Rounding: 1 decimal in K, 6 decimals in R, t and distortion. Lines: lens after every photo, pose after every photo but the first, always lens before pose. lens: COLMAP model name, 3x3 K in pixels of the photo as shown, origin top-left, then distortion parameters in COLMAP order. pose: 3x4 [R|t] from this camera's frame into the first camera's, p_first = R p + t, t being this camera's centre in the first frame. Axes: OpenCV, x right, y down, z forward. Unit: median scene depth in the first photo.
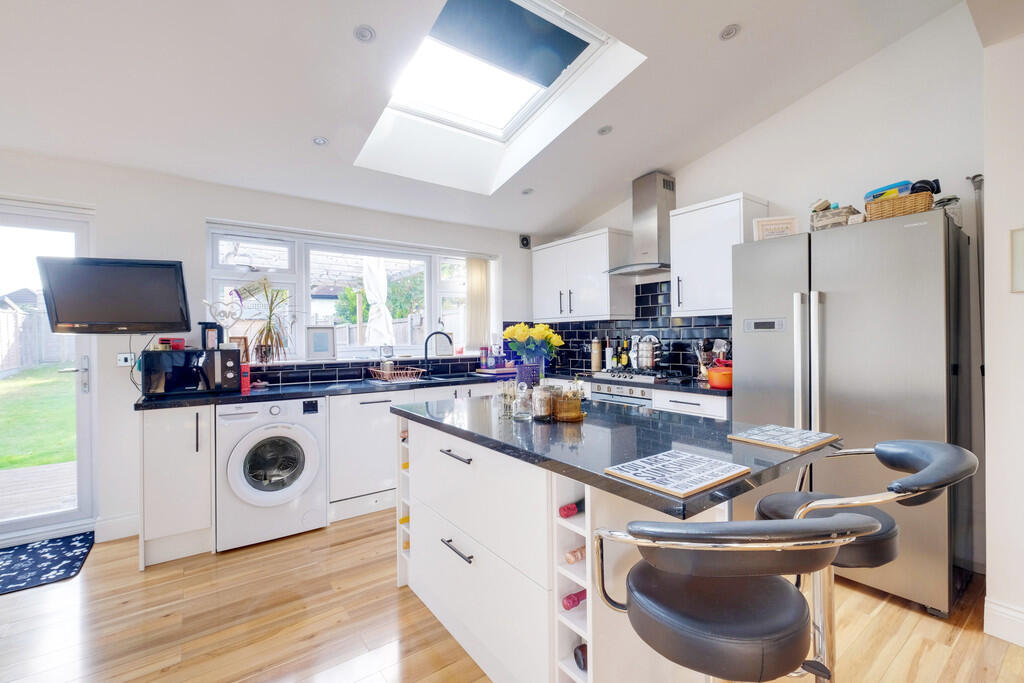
lens RADIAL K [[442.4, 0, 515.5], [0, 442.4, 338.8], [0, 0, 1]] dist [-0.006289, 0.001490]
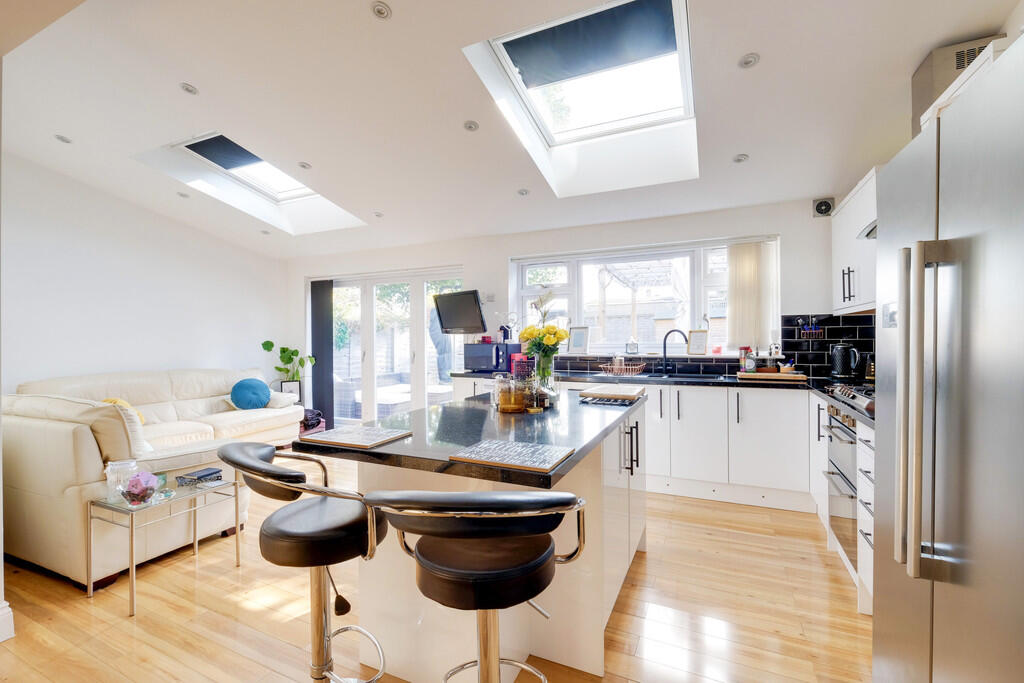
lens RADIAL K [[442.4, 0, 514.0], [0, 442.4, 338.5], [0, 0, 1]] dist [-0.006289, 0.001490]
pose [[0.482844, 0.006300, -0.875684, 0.622953], [0.000941, 0.999970, 0.007713, -0.005235], [0.875706, -0.004548, 0.482823, 0.266522]]
